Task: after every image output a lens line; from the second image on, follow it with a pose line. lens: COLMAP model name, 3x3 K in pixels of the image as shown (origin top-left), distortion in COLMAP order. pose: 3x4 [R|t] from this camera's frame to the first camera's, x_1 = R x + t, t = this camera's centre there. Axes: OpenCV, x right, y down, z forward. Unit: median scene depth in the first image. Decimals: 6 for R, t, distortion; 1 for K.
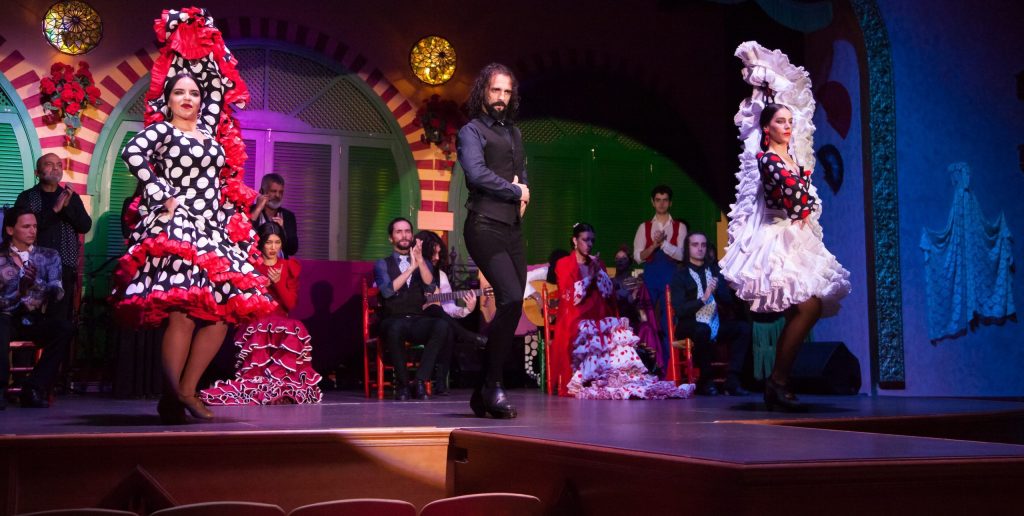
lens RADIAL K [[1336.0, 0, 518.9], [0, 1336.0, 196.4], [0, 0, 1]] dist [0.110726, 0.000000]
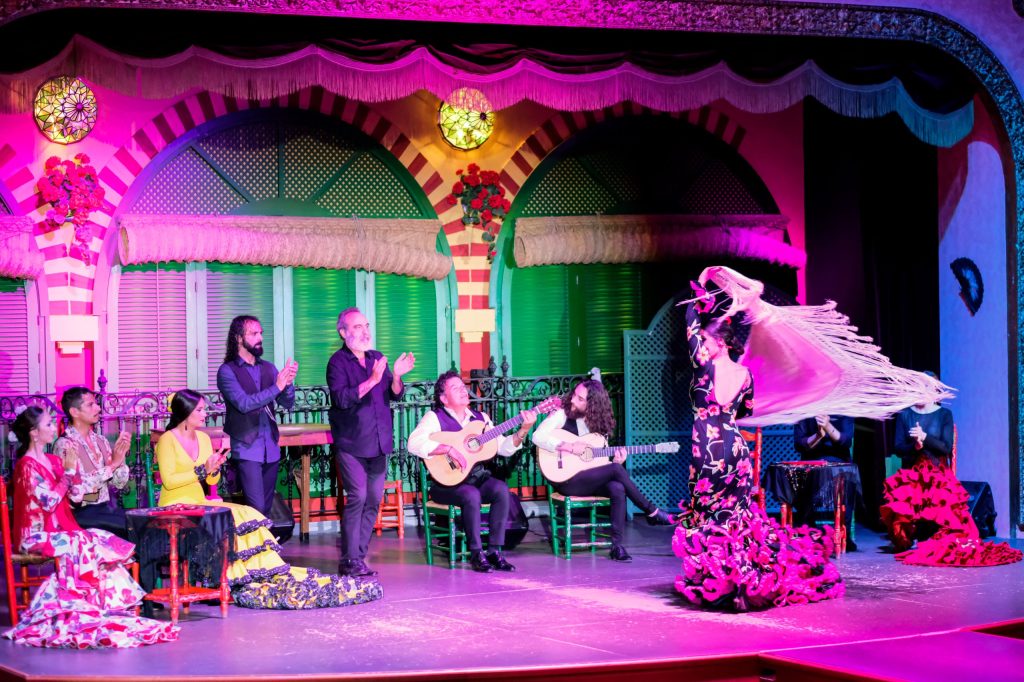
lens RADIAL K [[2555.6, 0, 510.7], [0, 2555.6, 340.0], [0, 0, 1]] dist [0.071410, 0.000000]
pose [[0.989430, -0.018557, 0.143822, -0.314870], [-0.001858, 0.990075, 0.140530, -0.224144], [-0.145002, -0.139311, 0.979575, -0.629144]]
